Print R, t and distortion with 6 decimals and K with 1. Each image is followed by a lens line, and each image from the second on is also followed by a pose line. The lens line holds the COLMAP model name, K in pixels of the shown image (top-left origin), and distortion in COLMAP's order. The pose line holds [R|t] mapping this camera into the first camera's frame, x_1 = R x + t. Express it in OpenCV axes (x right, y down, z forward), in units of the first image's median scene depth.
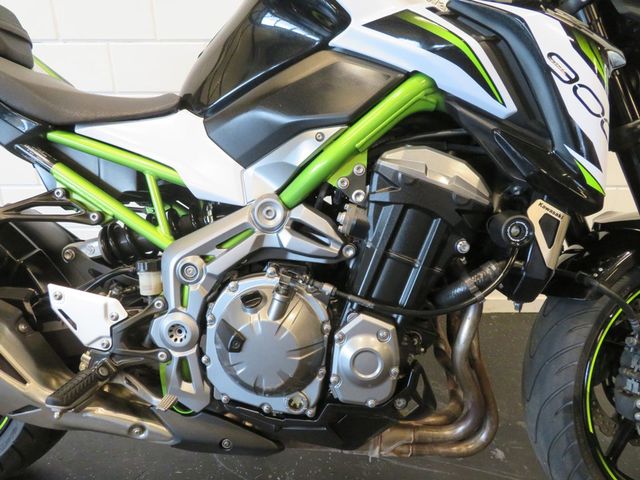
lens RADIAL K [[448.5, 0, 320.0], [0, 448.5, 240.0], [0, 0, 1]] dist [-0.001194, 0.000189]
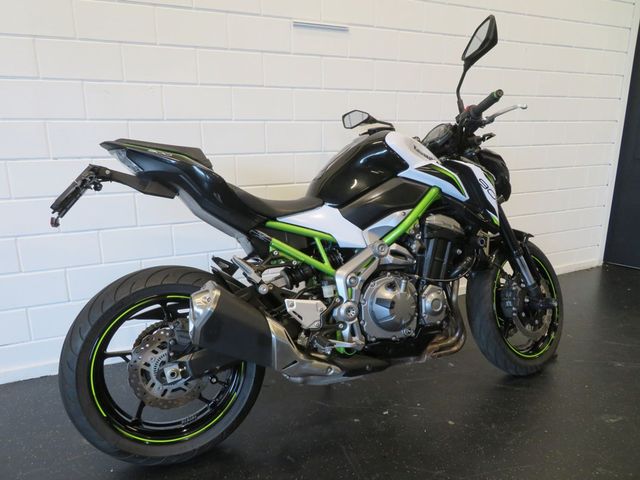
lens RADIAL K [[448.5, 0, 320.0], [0, 448.5, 240.0], [0, 0, 1]] dist [-0.001194, 0.000189]
pose [[0.897238, -0.107067, 0.428369, -1.305220], [0.158874, 0.983461, -0.086963, 0.041093], [-0.411974, 0.146083, 0.899409, -0.857697]]
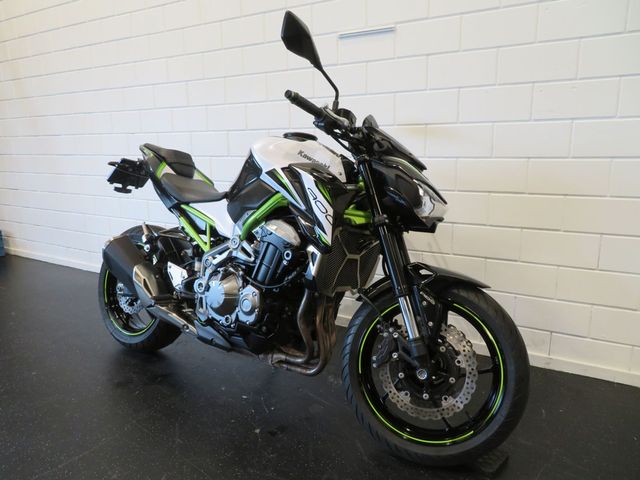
lens RADIAL K [[460.0, 0, 320.0], [0, 460.0, 240.0], [0, 0, 1]] dist [-0.000407, 0.000833]
pose [[0.871773, 0.092876, -0.481025, 1.480523], [-0.161821, 0.981347, -0.103793, 0.112640], [0.462412, 0.168324, 0.870541, -0.969772]]
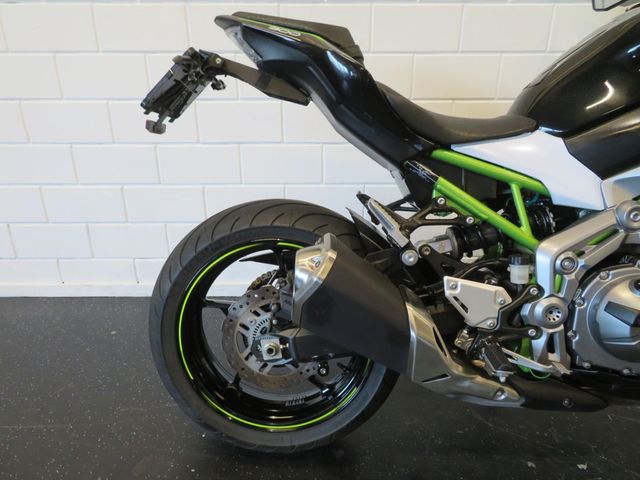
lens RADIAL K [[460.0, 0, 320.0], [0, 460.0, 240.0], [0, 0, 1]] dist [-0.000407, 0.000833]
pose [[0.999317, -0.013398, 0.034447, -1.014632], [0.012294, 0.999410, 0.032068, -0.045497], [-0.034856, -0.031622, 0.998892, -0.248523]]
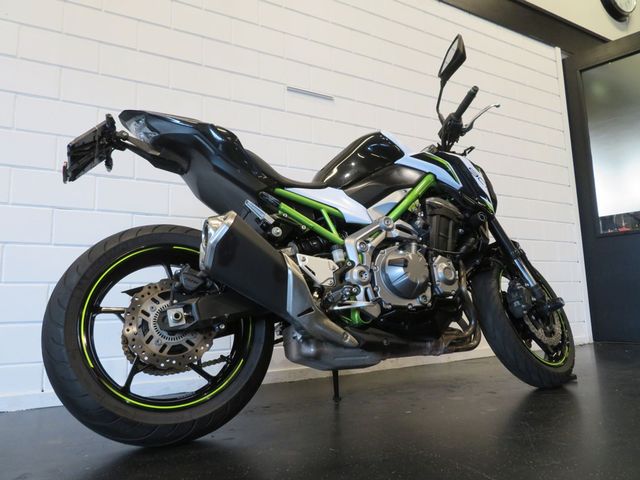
lens RADIAL K [[448.5, 0, 320.0], [0, 448.5, 240.0], [0, 0, 1]] dist [-0.001194, 0.000189]
pose [[0.863574, 0.040974, 0.502554, -1.500967], [0.207696, 0.879302, -0.428590, 0.891078], [-0.459459, 0.474498, 0.750832, -0.482174]]
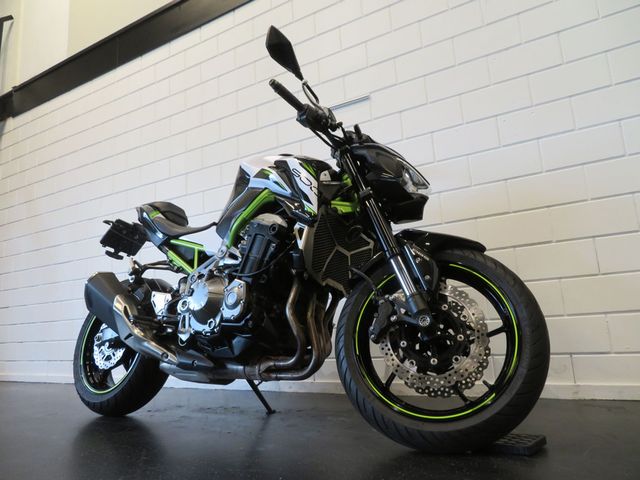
lens RADIAL K [[460.0, 0, 320.0], [0, 460.0, 240.0], [0, 0, 1]] dist [-0.000407, 0.000833]
pose [[0.871548, -0.137672, -0.470585, 1.489461], [-0.115946, 0.874679, -0.470630, 0.970086], [0.476403, 0.464739, 0.746363, -0.614859]]
